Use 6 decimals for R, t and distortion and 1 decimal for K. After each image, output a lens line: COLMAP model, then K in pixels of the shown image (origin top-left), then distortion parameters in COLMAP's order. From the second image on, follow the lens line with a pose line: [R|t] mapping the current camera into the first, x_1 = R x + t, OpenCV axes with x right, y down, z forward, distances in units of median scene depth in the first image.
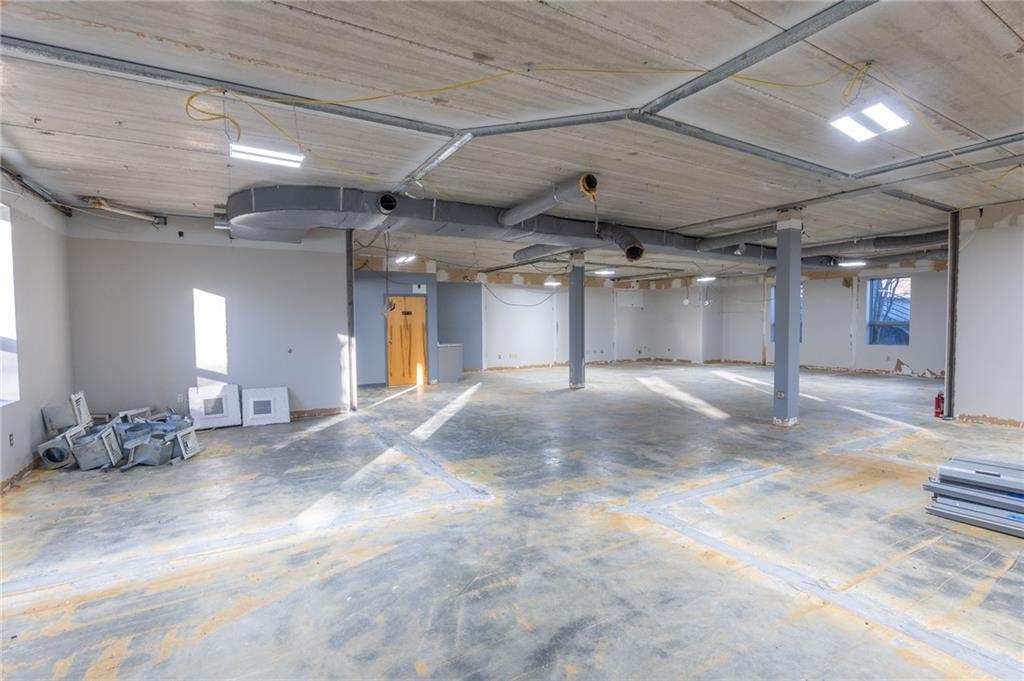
lens RADIAL K [[481.0, 0, 513.2], [0, 481.0, 340.9], [0, 0, 1]] dist [-0.021249, 0.004722]
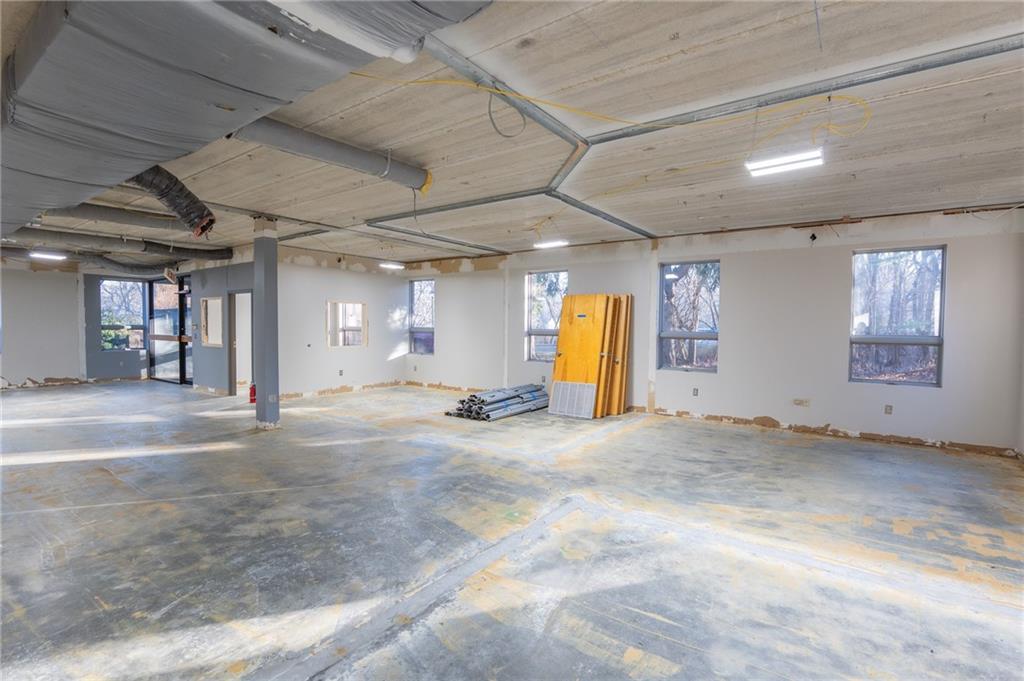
lens RADIAL K [[481.0, 0, 512.3], [0, 481.0, 340.0], [0, 0, 1]] dist [-0.021249, 0.004722]
pose [[-0.404088, -0.021289, 0.914472, -0.886099], [0.026500, 0.999037, 0.034967, -0.054258], [-0.914336, 0.038363, -0.403135, 1.425562]]
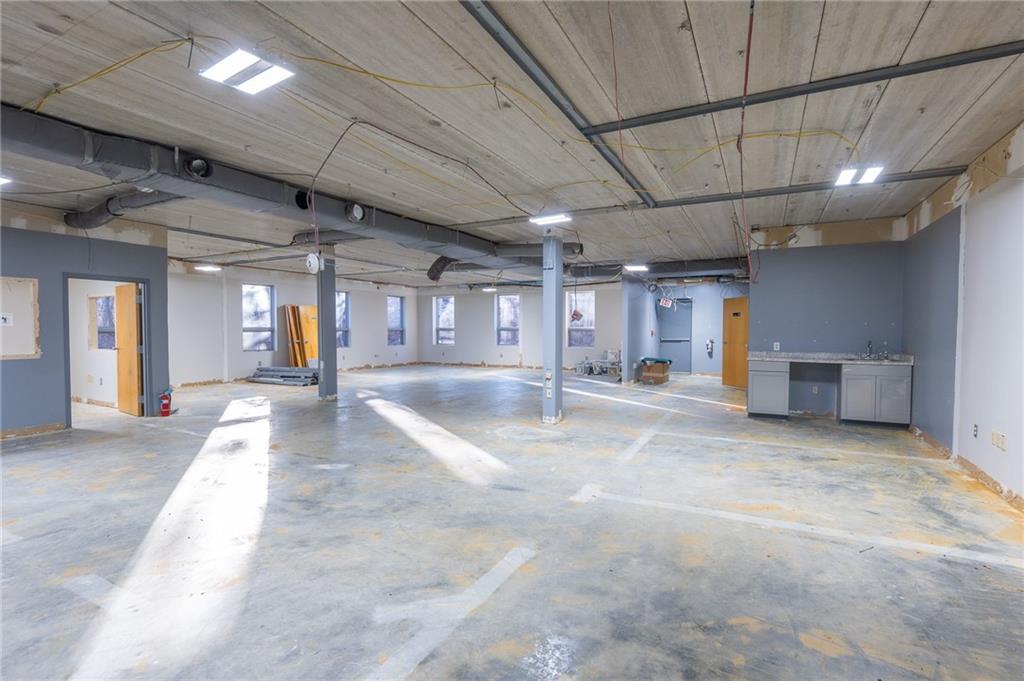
lens RADIAL K [[481.0, 0, 511.9], [0, 481.0, 337.1], [0, 0, 1]] dist [-0.021249, 0.004722]
pose [[-0.852042, 0.020005, -0.523092, 1.293725], [-0.010393, 0.998426, 0.055111, -0.139901], [0.523371, 0.052393, -0.850493, 3.784350]]
